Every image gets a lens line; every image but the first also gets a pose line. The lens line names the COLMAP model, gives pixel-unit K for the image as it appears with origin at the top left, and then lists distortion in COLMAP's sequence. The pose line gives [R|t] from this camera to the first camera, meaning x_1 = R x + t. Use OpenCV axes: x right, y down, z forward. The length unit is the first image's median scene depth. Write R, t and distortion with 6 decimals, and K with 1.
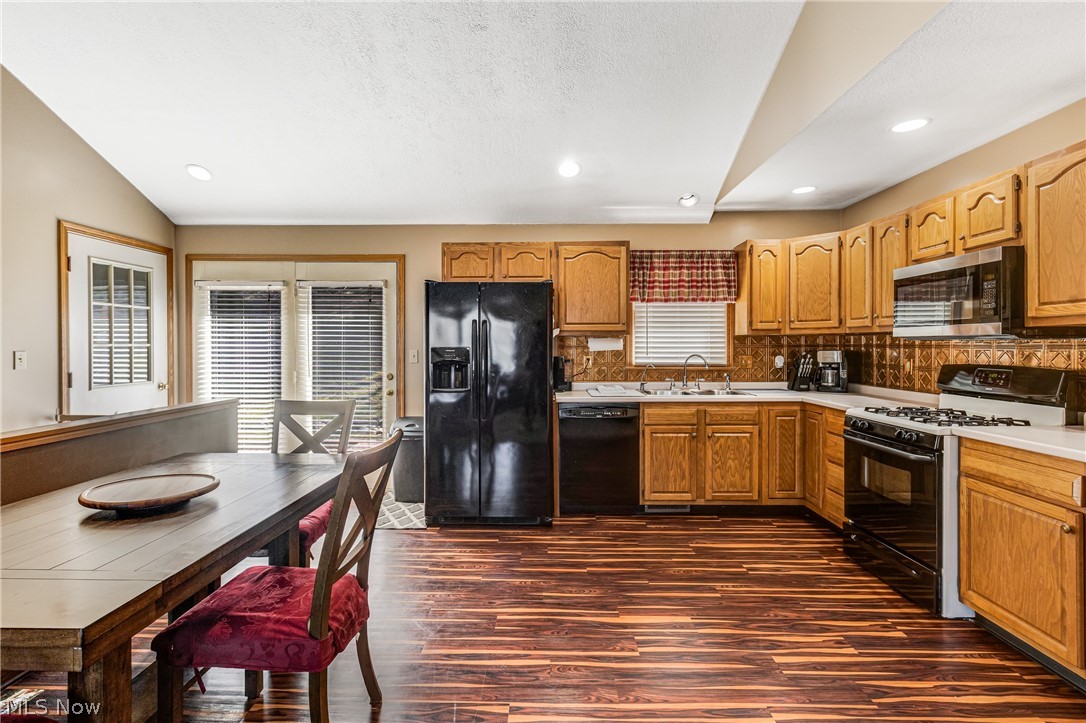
lens RADIAL K [[519.7, 0, 543.9], [0, 519.7, 343.1], [0, 0, 1]] dist [0.003247, -0.000503]
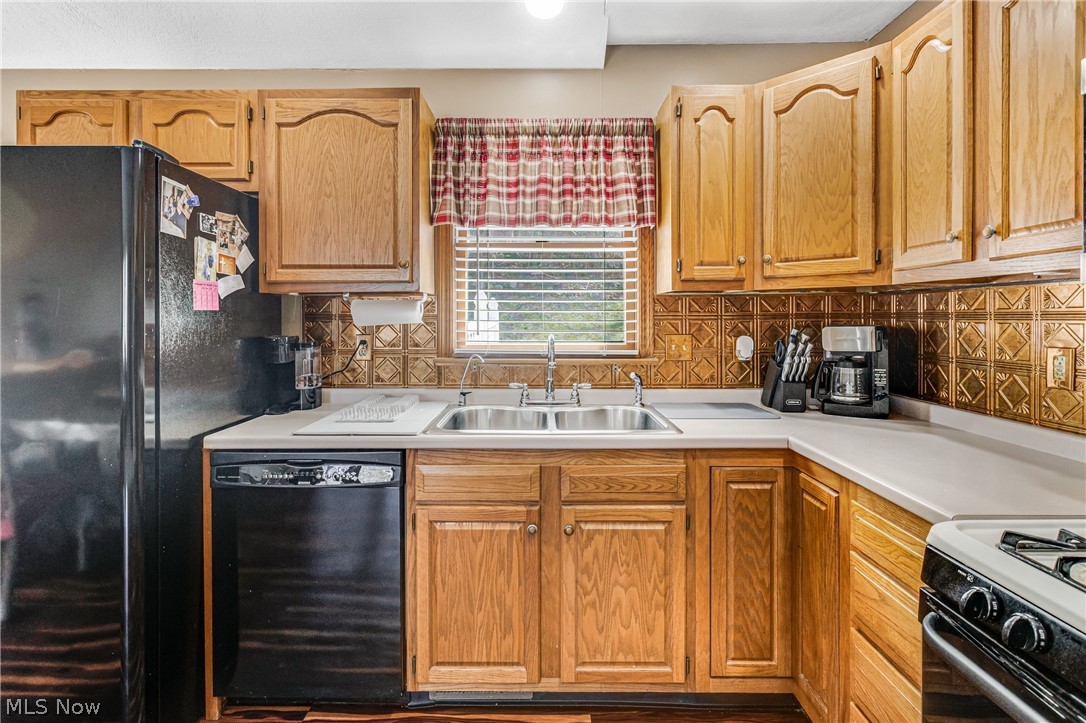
lens RADIAL K [[519.7, 0, 548.2], [0, 519.7, 310.0], [0, 0, 1]] dist [0.003247, -0.000503]
pose [[0.999901, 0.002347, 0.013878, 0.279815], [-0.002207, 0.999946, -0.010127, 0.005494], [-0.013901, 0.010096, 0.999852, 0.549250]]
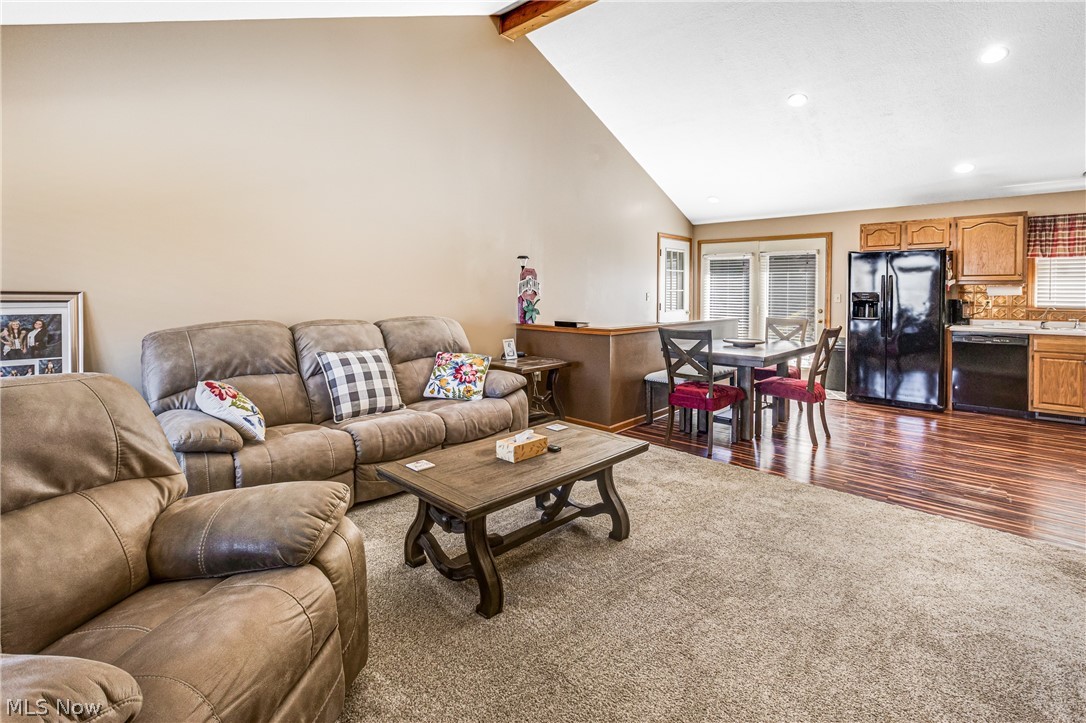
lens RADIAL K [[499.2, 0, 547.1], [0, 499.2, 300.0], [0, 0, 1]] dist [-0.002241, -0.001170]
pose [[0.733801, 0.015645, -0.679184, 0.134882], [0.000818, 0.999714, 0.023913, -0.005714], [0.679364, -0.018103, 0.733578, -0.744934]]
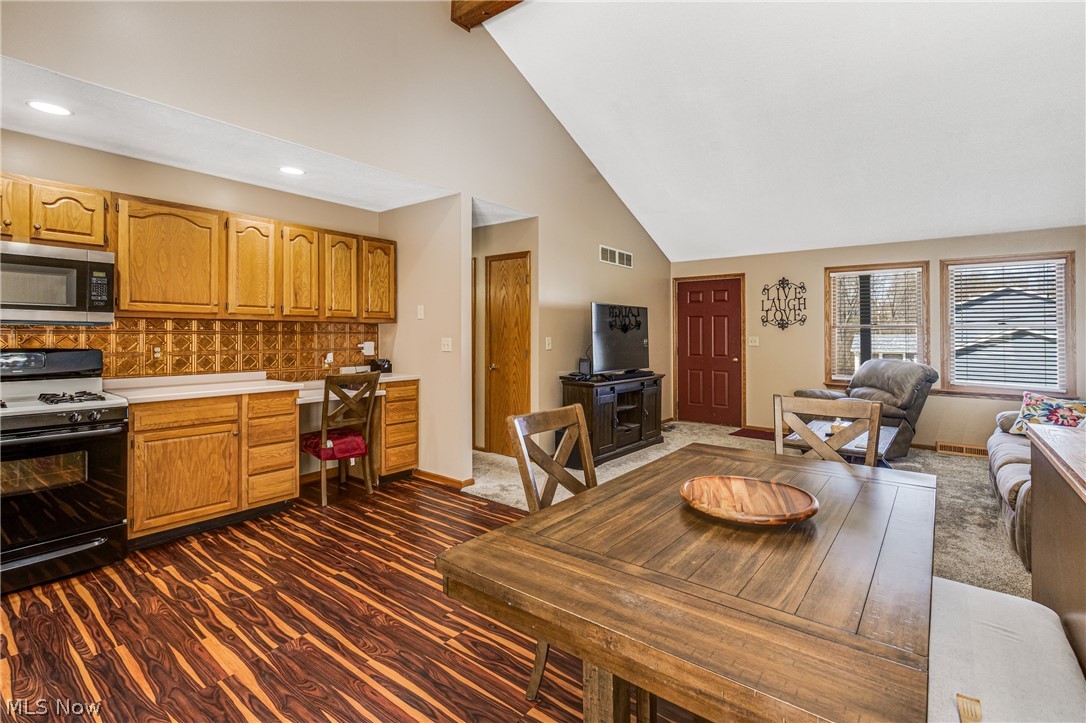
lens RADIAL K [[499.2, 0, 556.9], [0, 499.2, 333.9], [0, 0, 1]] dist [-0.002241, -0.001170]
pose [[-0.810345, 0.000938, 0.585953, -0.422498], [-0.007038, 0.999911, -0.011335, 0.010758], [-0.585911, -0.013309, -0.810266, 0.812804]]
